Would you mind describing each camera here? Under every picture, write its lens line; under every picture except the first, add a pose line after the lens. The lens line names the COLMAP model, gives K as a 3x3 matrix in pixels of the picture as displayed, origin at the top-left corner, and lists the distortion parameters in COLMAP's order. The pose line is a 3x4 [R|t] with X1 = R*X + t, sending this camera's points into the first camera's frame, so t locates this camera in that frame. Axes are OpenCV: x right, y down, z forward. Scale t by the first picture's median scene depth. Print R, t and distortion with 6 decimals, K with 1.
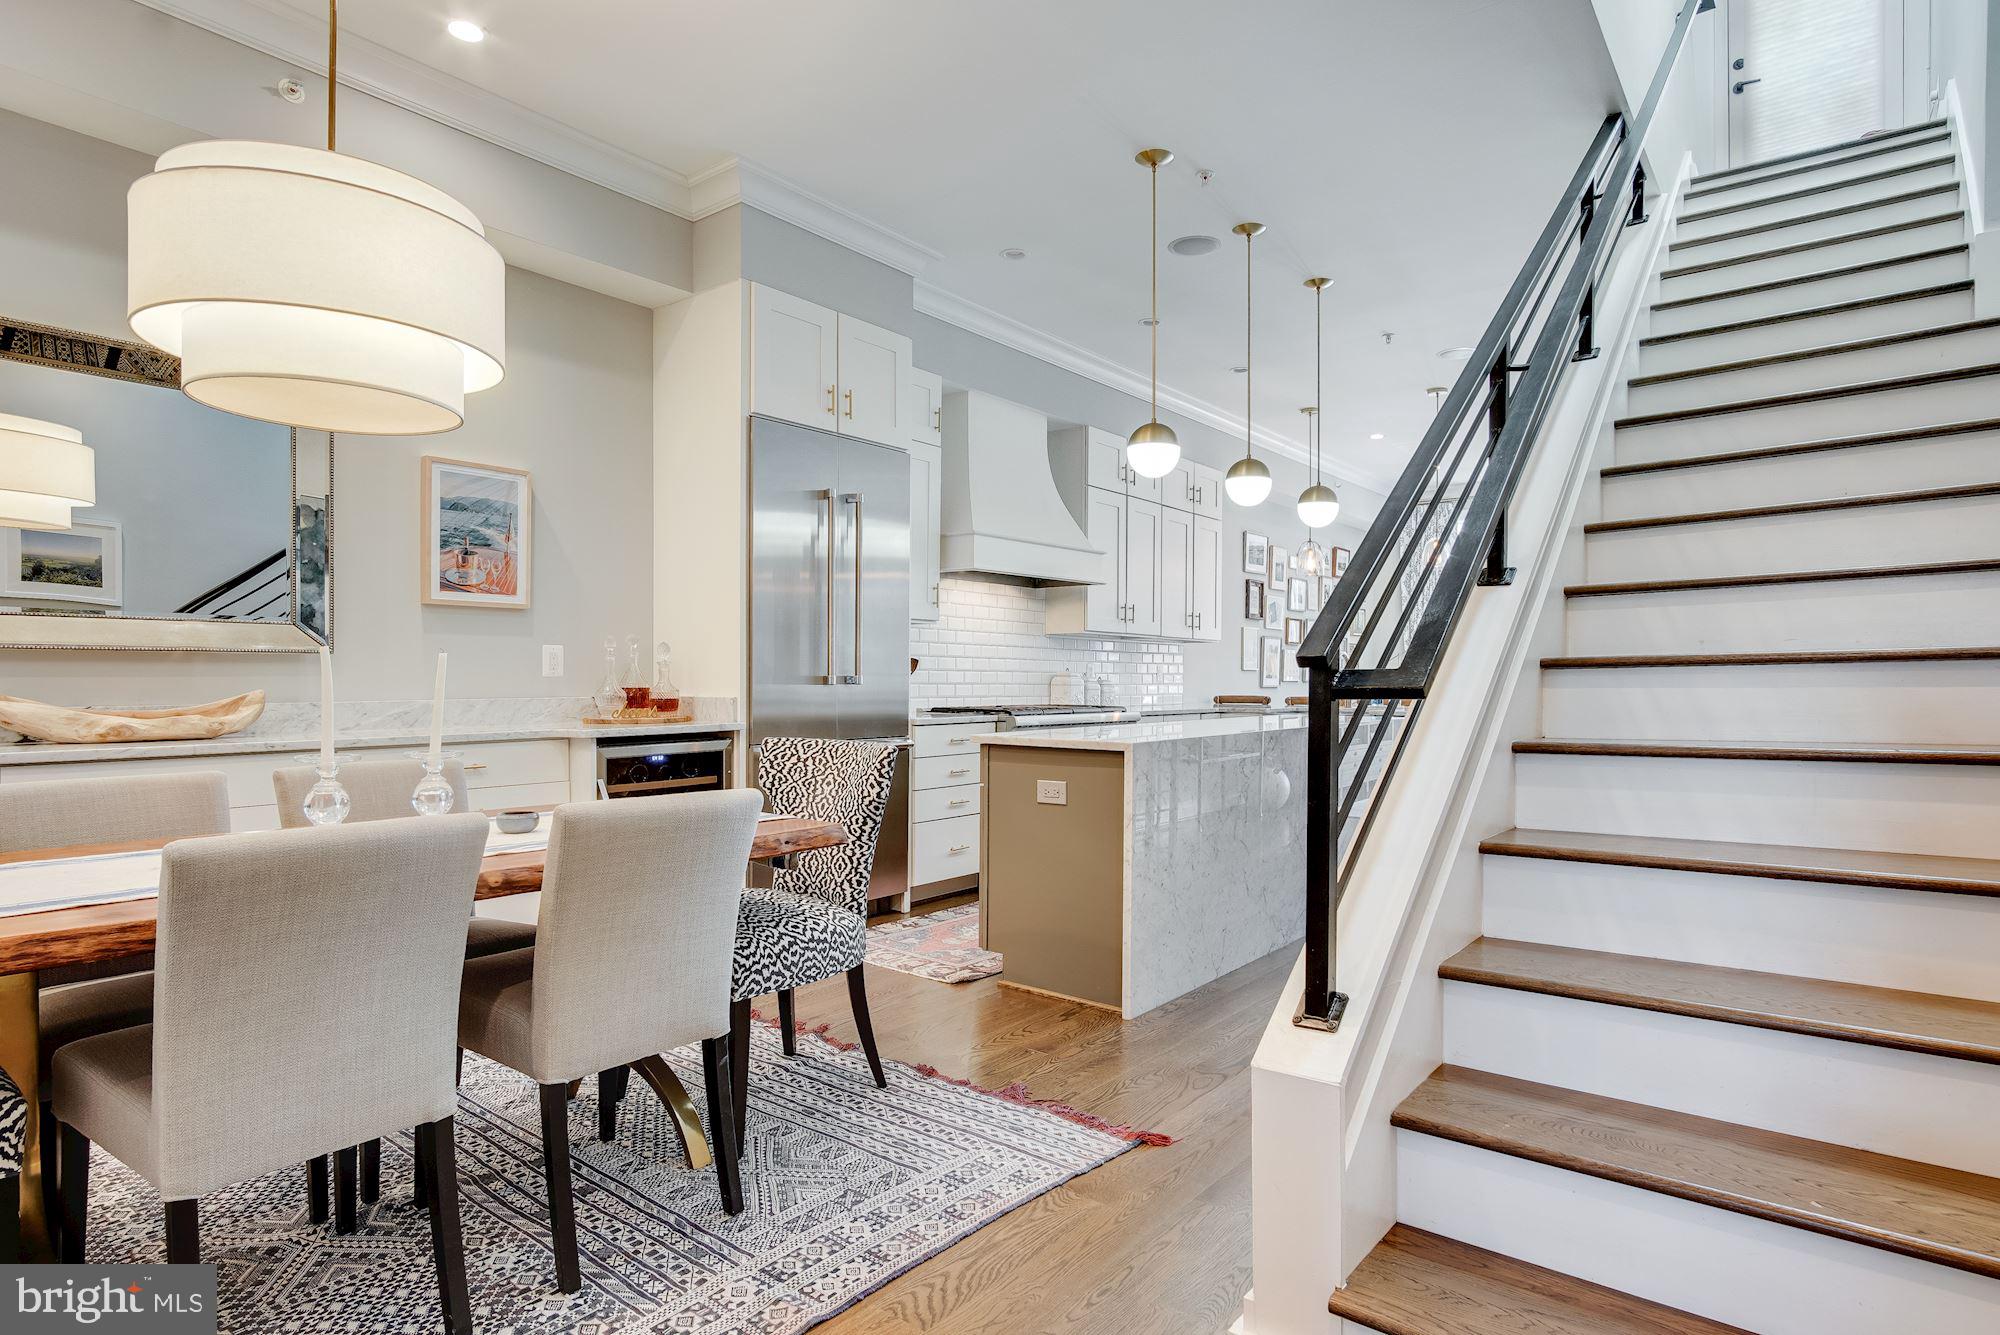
lens RADIAL K [[1077.3, 0, 1001.1], [0, 1077.3, 682.1], [0, 0, 1]] dist [-0.014717, 0.002677]
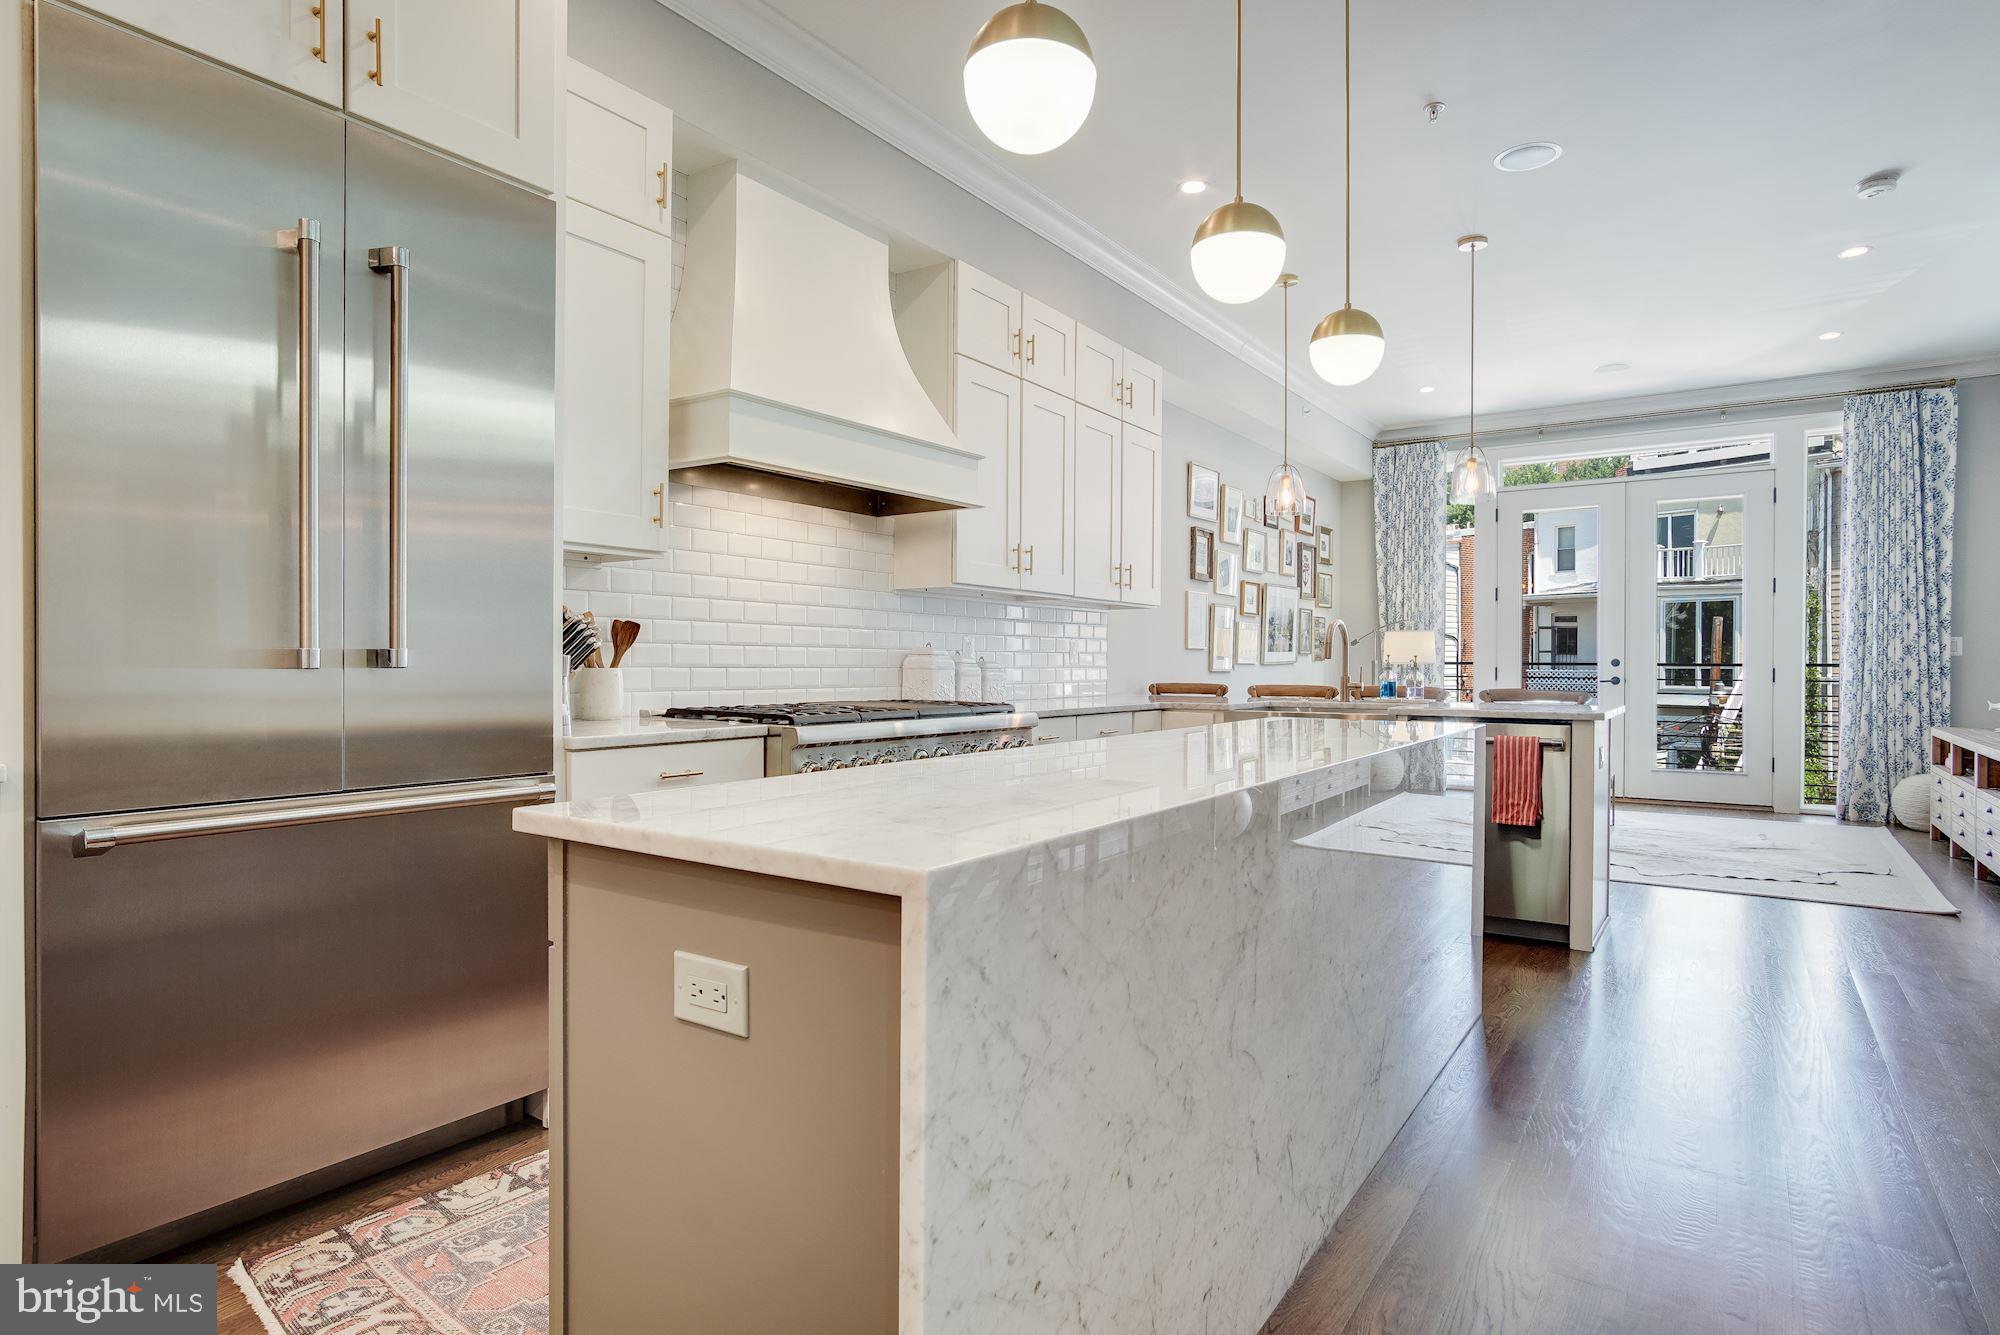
lens RADIAL K [[1077.3, 0, 989.1], [0, 1077.3, 653.4], [0, 0, 1]] dist [-0.014717, 0.002677]
pose [[0.998374, 0.000553, 0.057008, 0.059941], [0.000105, 0.999933, -0.011533, 0.000876], [-0.057011, 0.011520, 0.998307, 0.348381]]
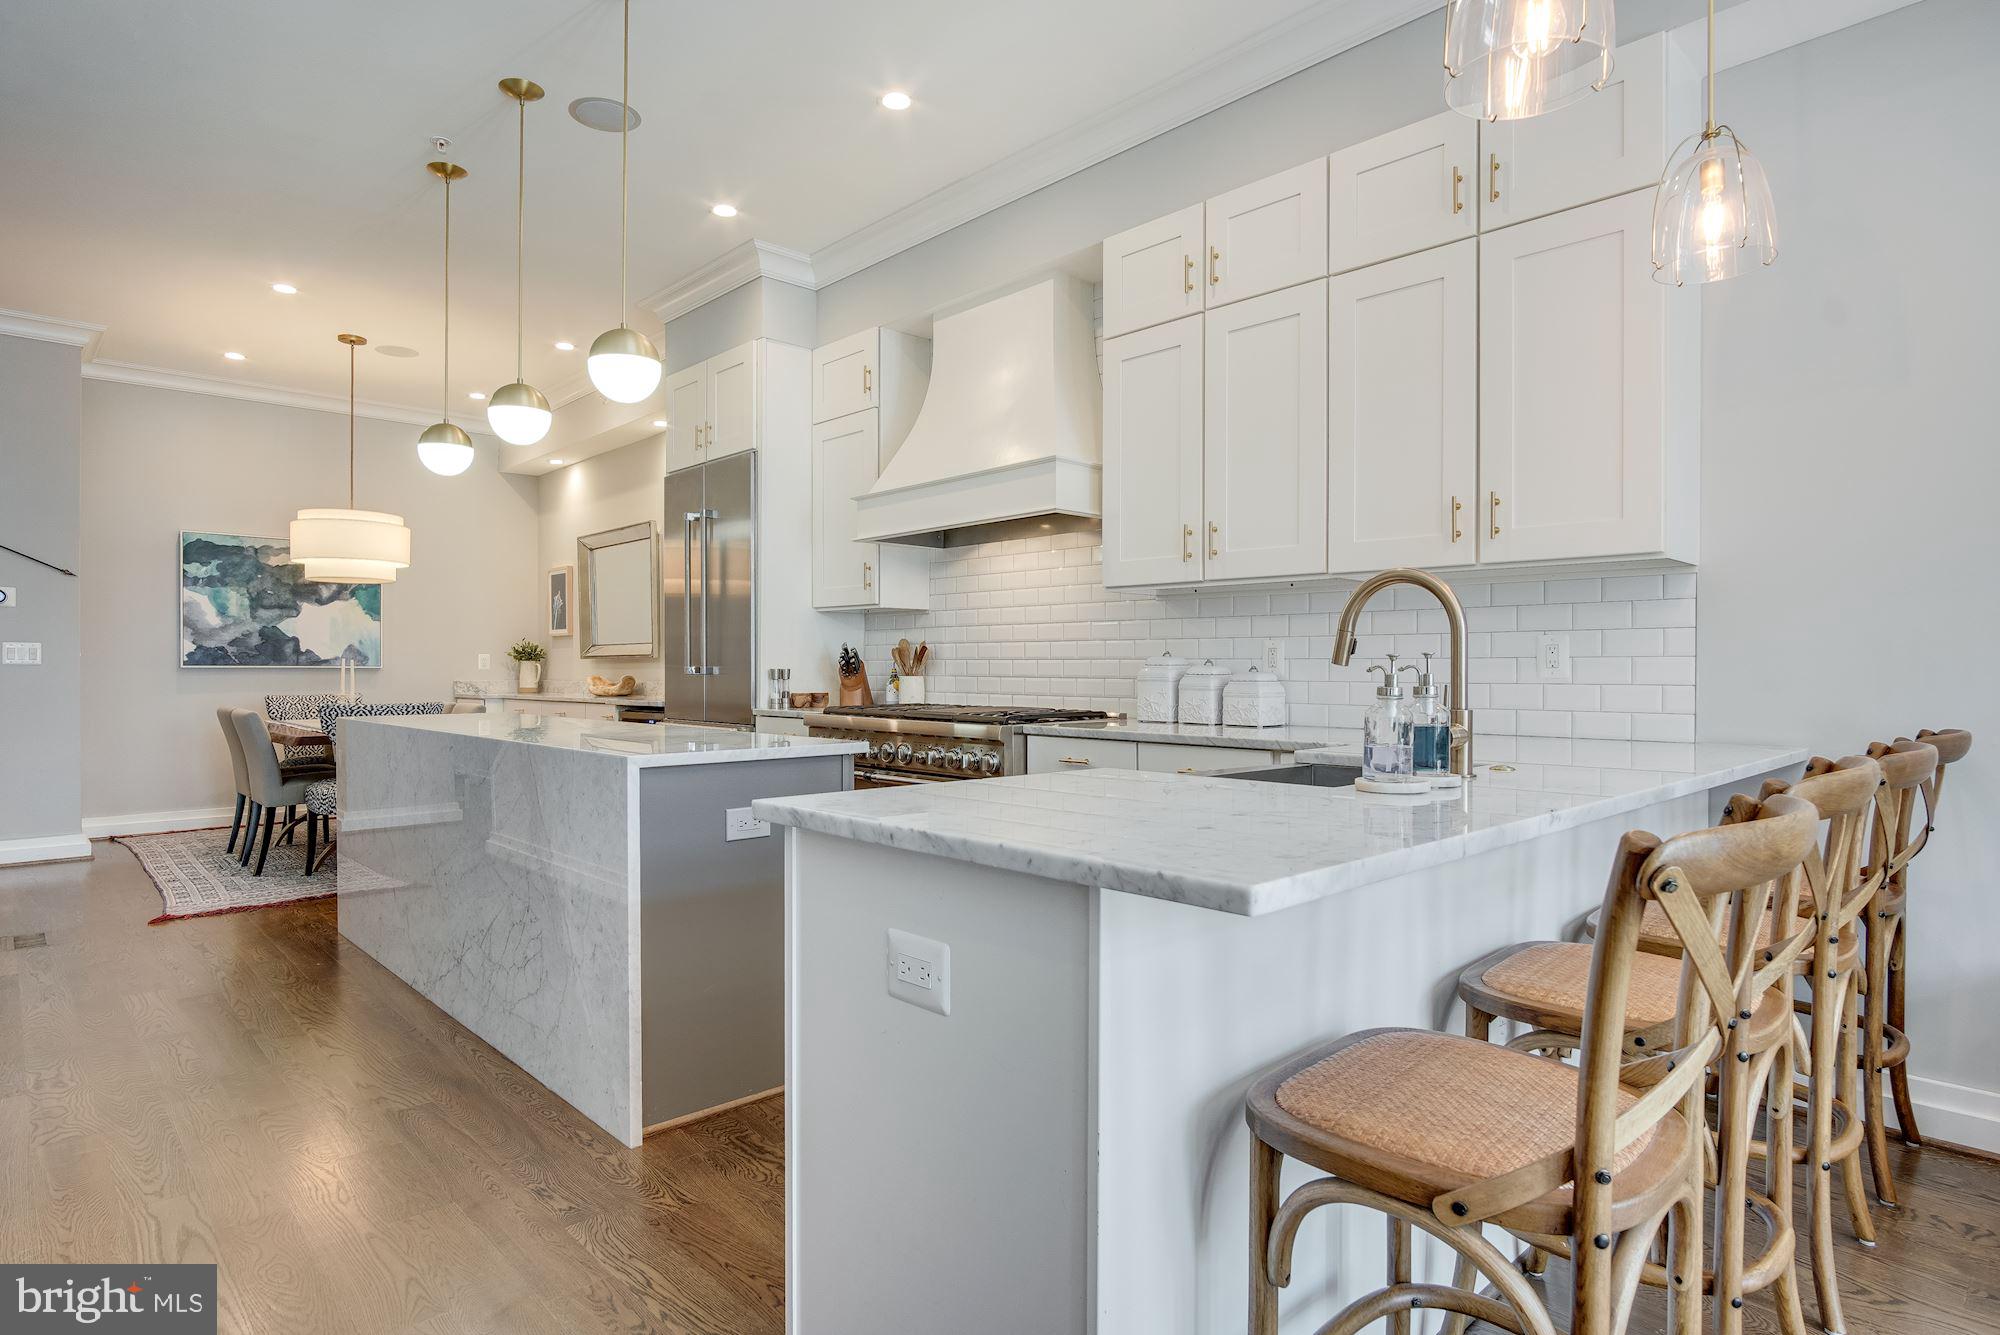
lens RADIAL K [[1077.3, 0, 1003.2], [0, 1077.3, 670.5], [0, 0, 1]] dist [-0.014717, 0.002677]
pose [[-0.137848, -0.003676, -0.990447, 0.632866], [-0.007731, 0.999967, -0.002635, -0.000721], [0.990423, 0.007293, -0.137872, 0.972594]]
